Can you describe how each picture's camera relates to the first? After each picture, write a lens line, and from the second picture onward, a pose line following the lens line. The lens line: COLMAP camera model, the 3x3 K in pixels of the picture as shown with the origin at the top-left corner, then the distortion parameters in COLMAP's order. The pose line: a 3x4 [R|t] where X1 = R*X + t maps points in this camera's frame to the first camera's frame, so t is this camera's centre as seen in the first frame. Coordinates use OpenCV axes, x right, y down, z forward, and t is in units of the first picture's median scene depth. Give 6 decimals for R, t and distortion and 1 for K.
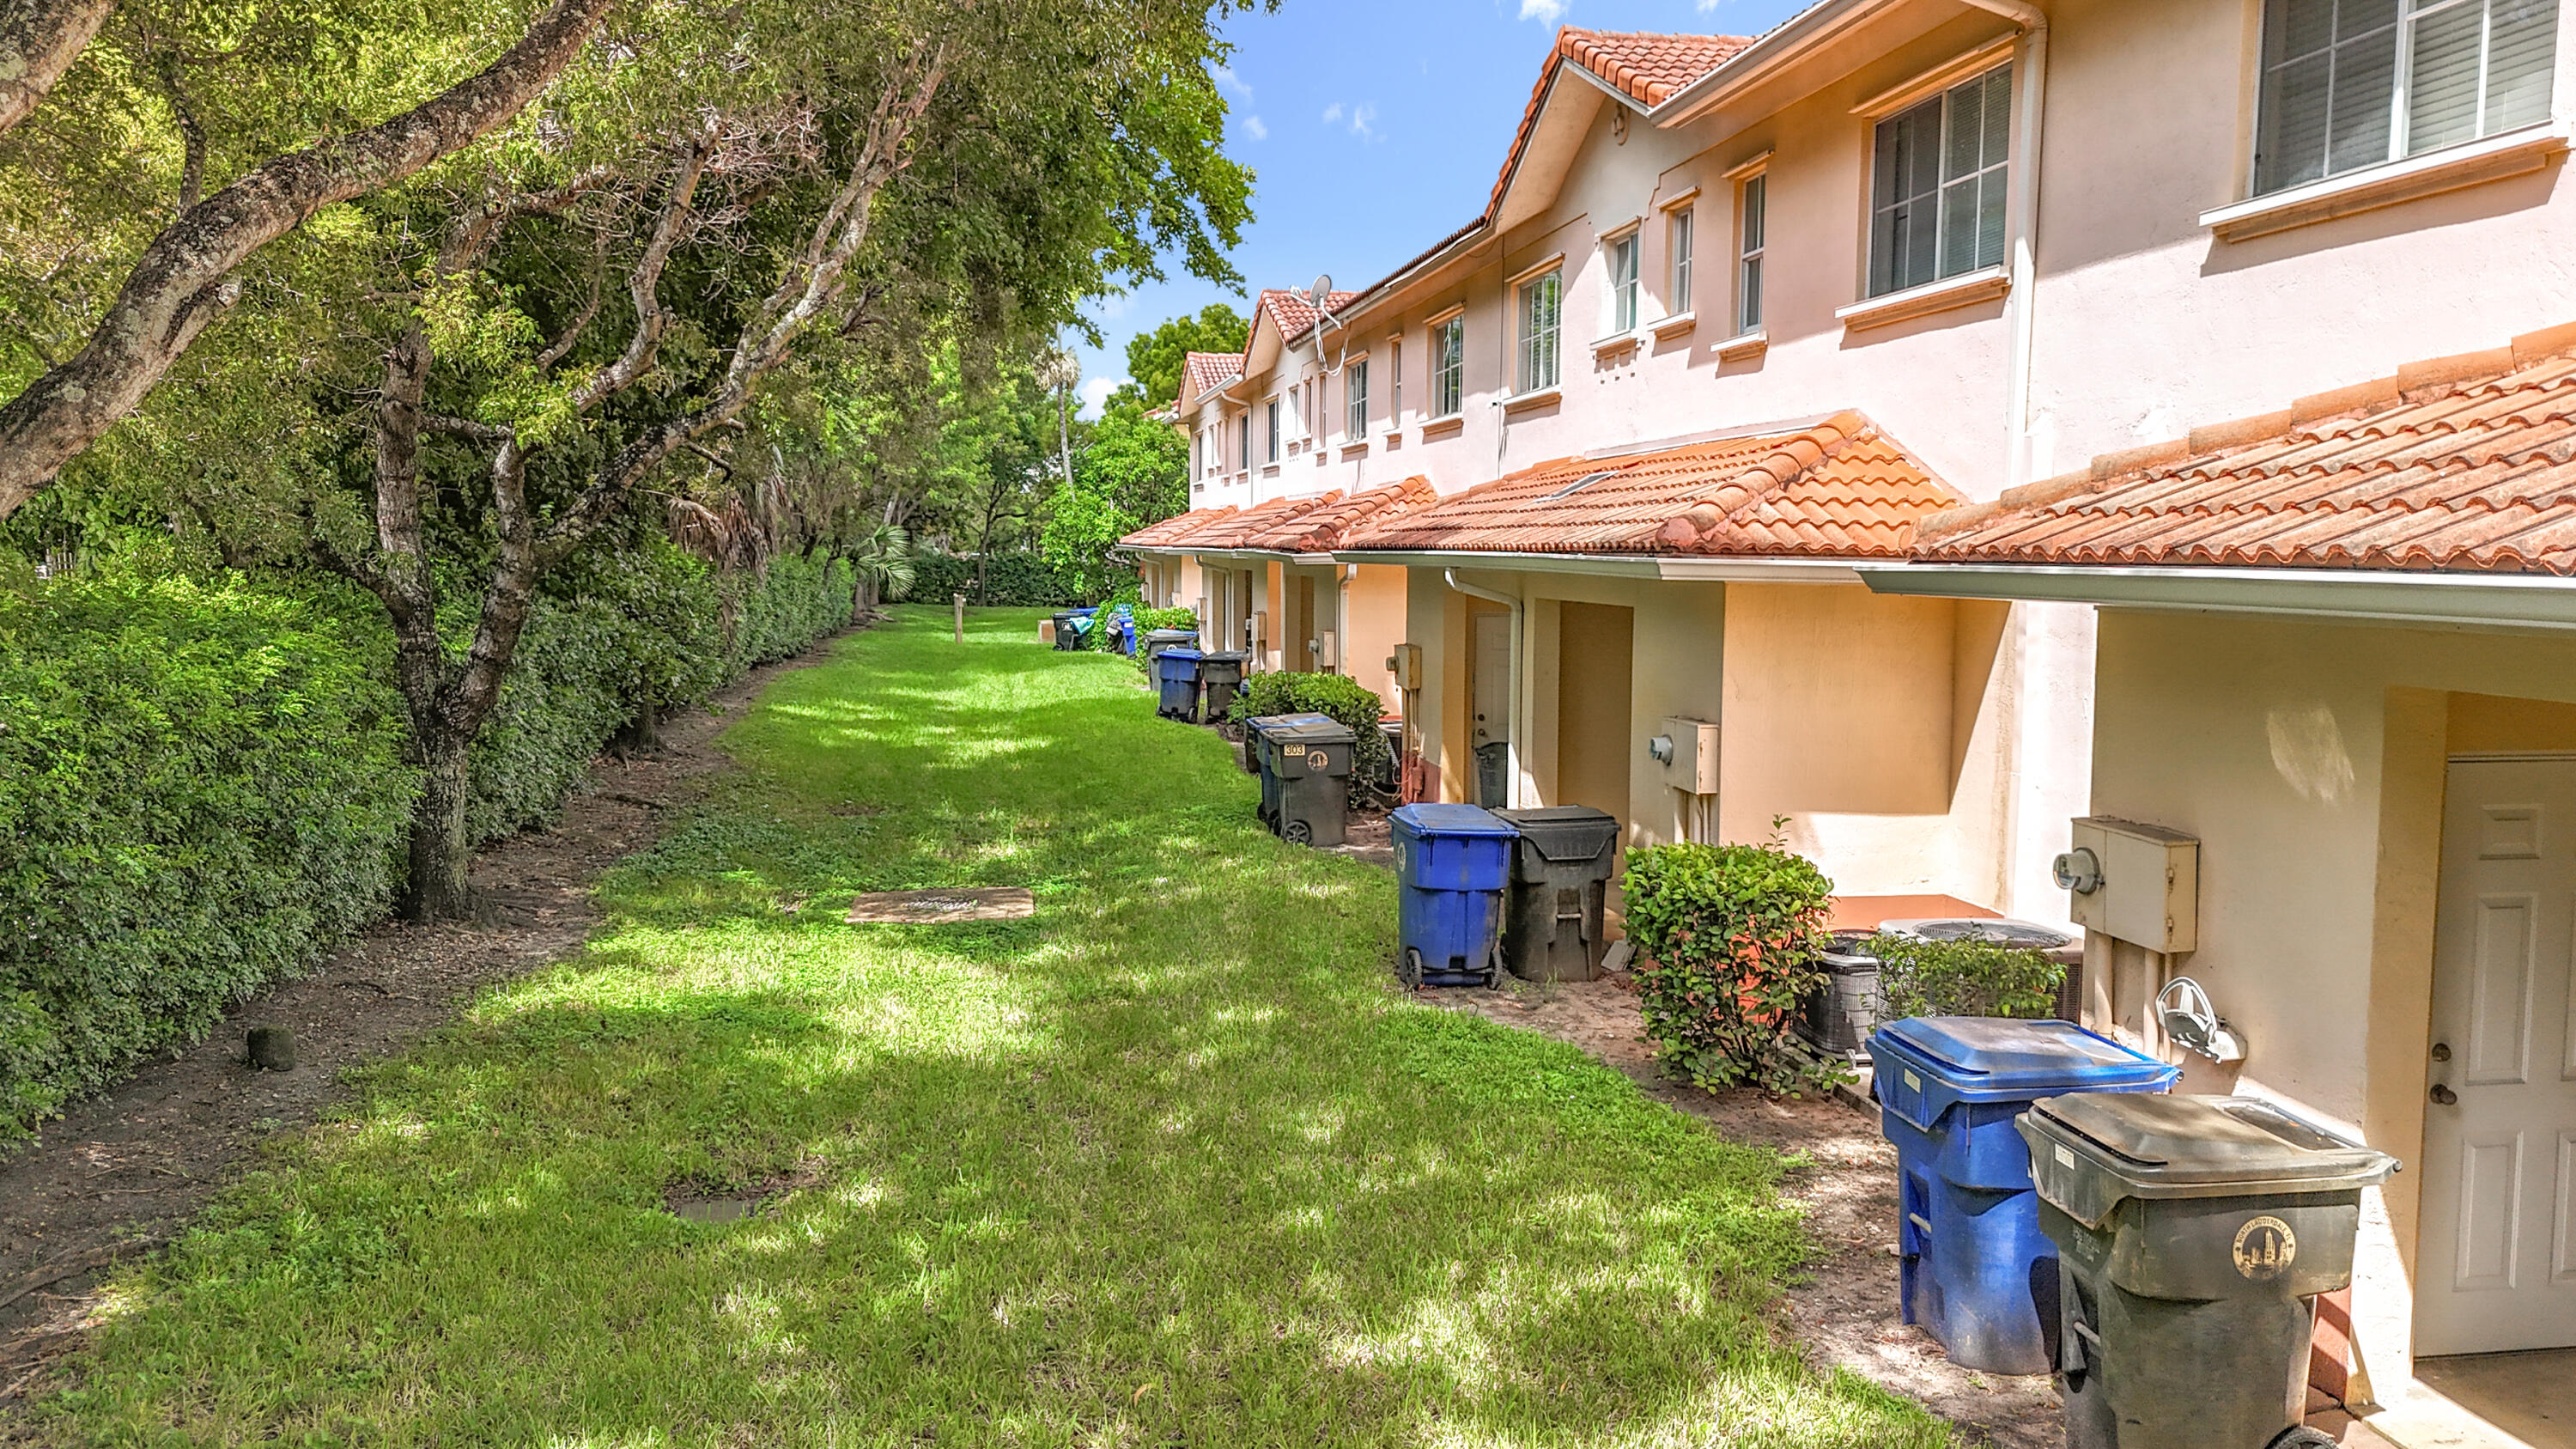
lens RADIAL K [[1857.6, 0, 1292.7], [0, 1857.6, 729.9], [0, 0, 1]] dist [0.018723, -0.018996]
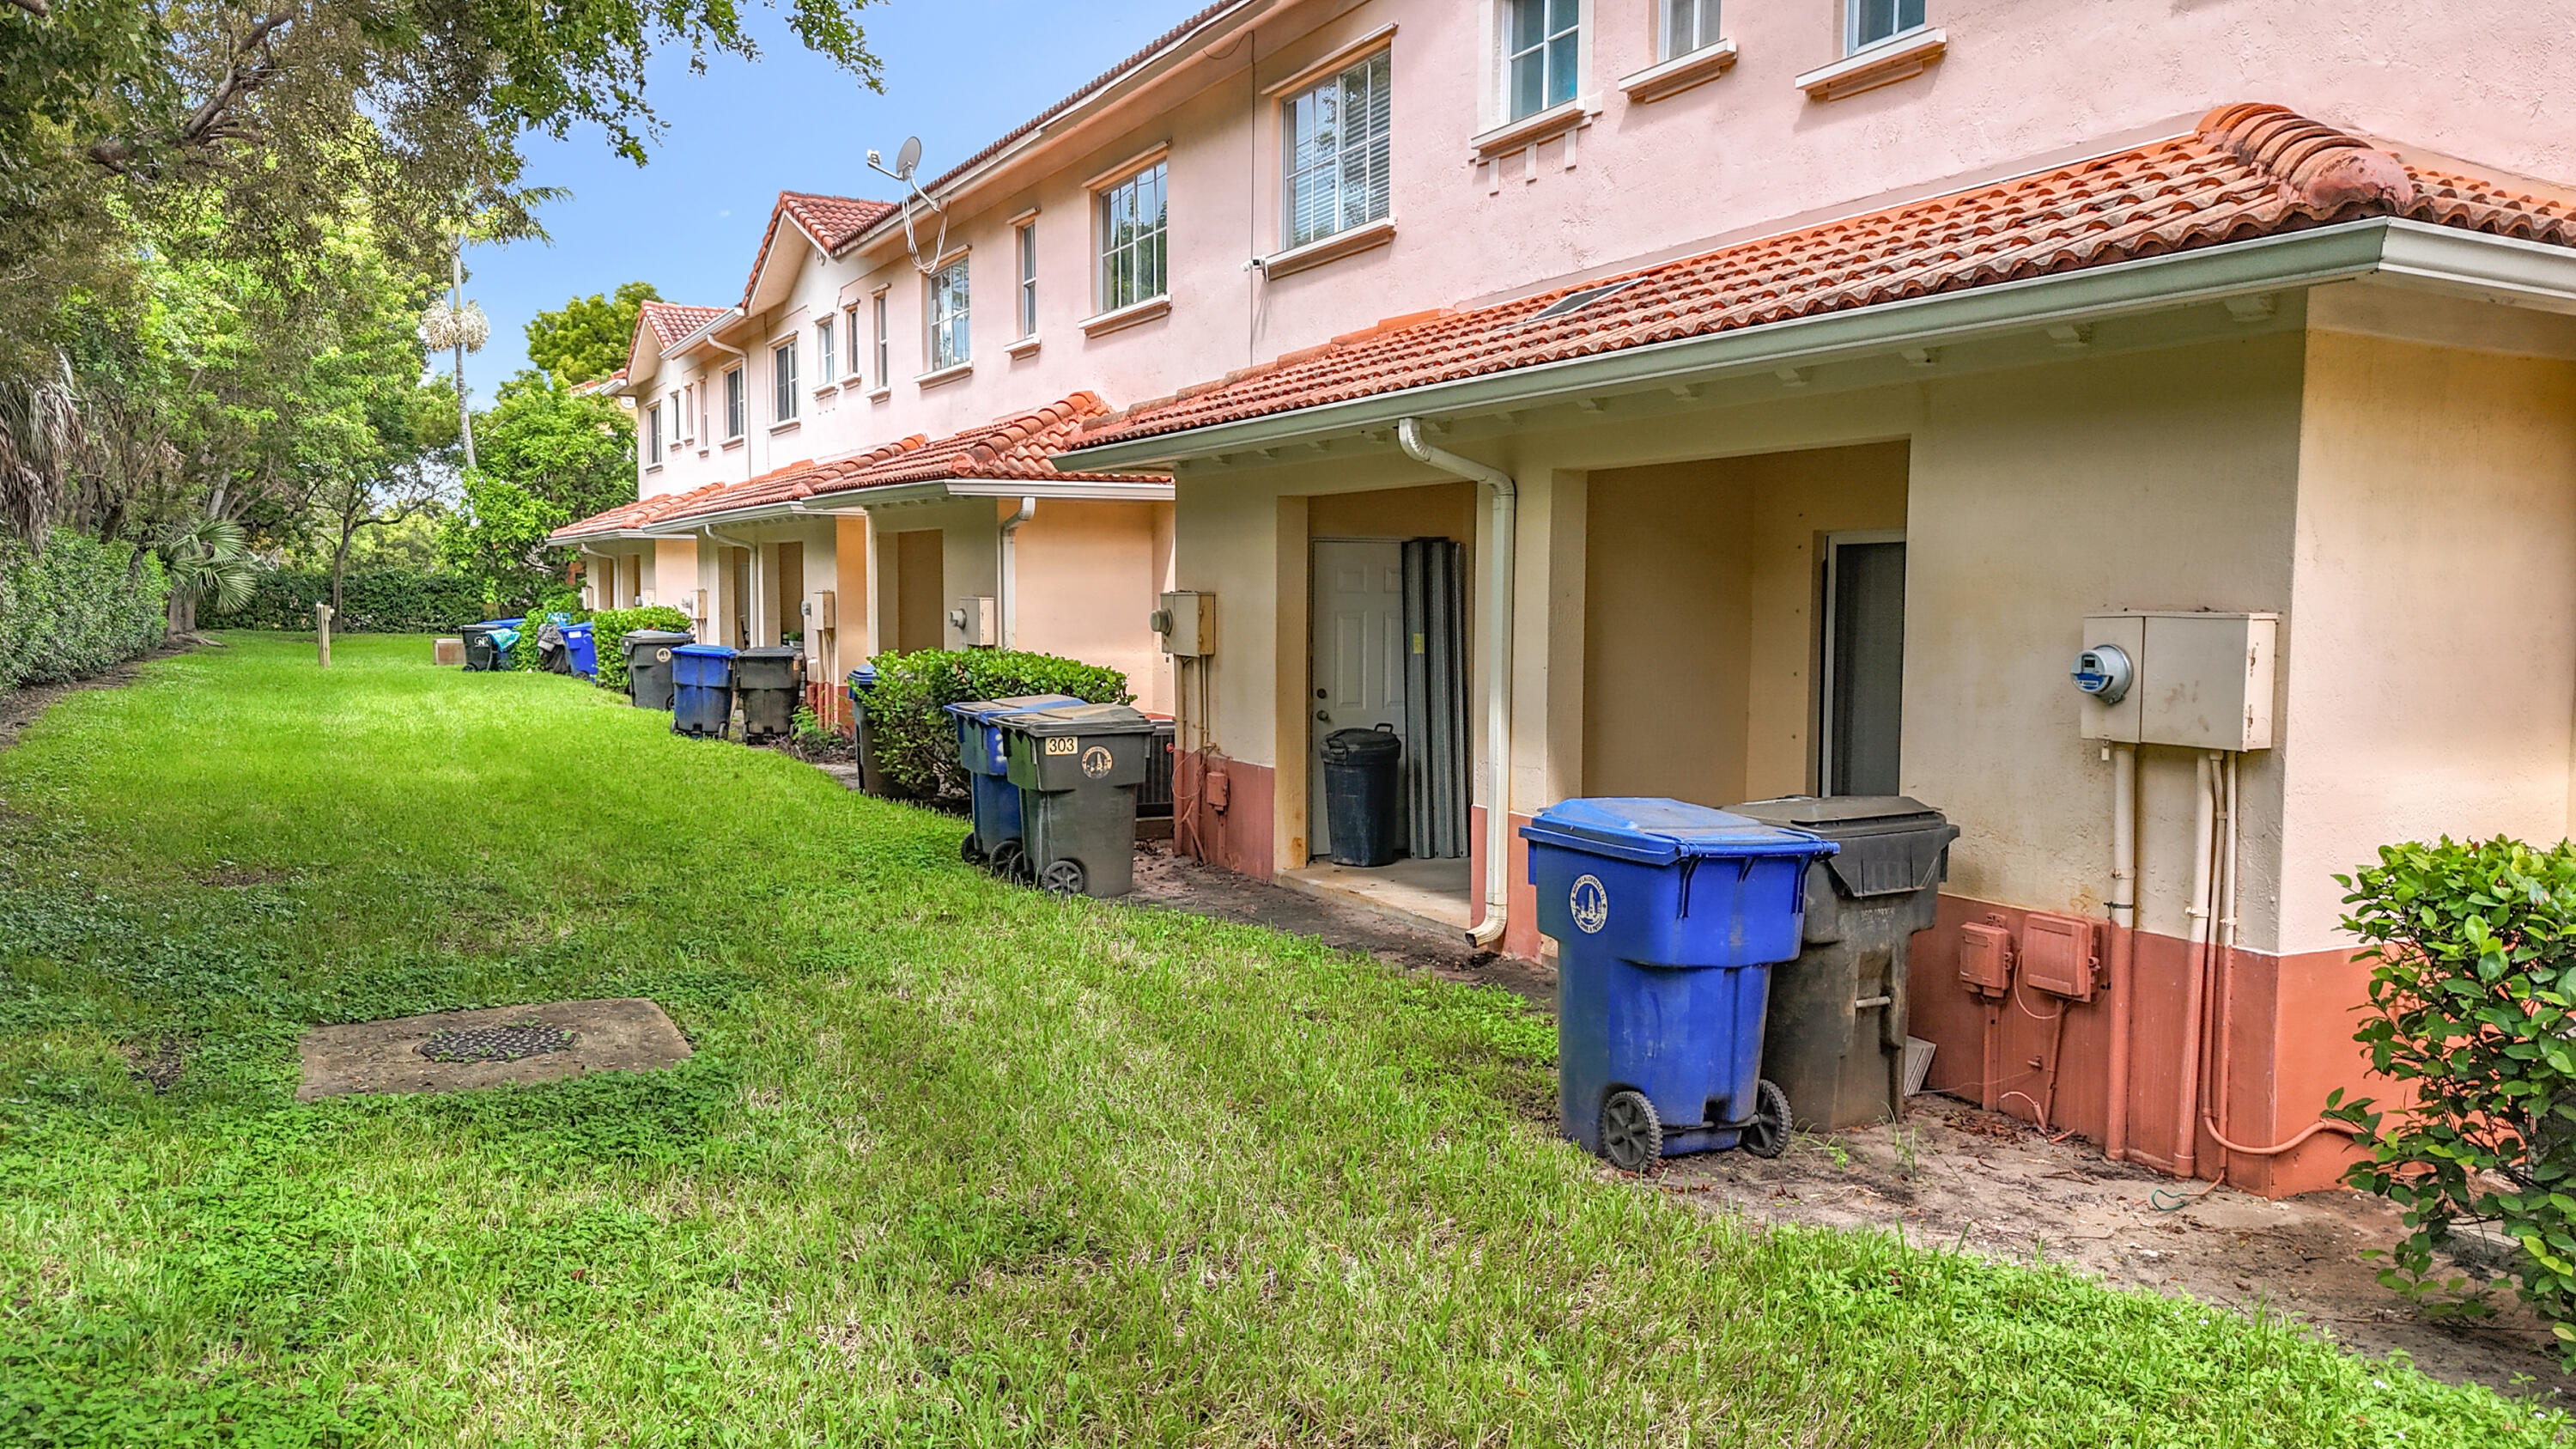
lens RADIAL K [[1857.6, 0, 1285.5], [0, 1857.6, 717.2], [0, 0, 1]] dist [0.018723, -0.018996]
pose [[0.949520, -0.017085, 0.313242, -0.071236], [0.027032, 0.999258, -0.027440, 0.011928], [-0.312541, 0.034522, 0.949277, 0.223830]]
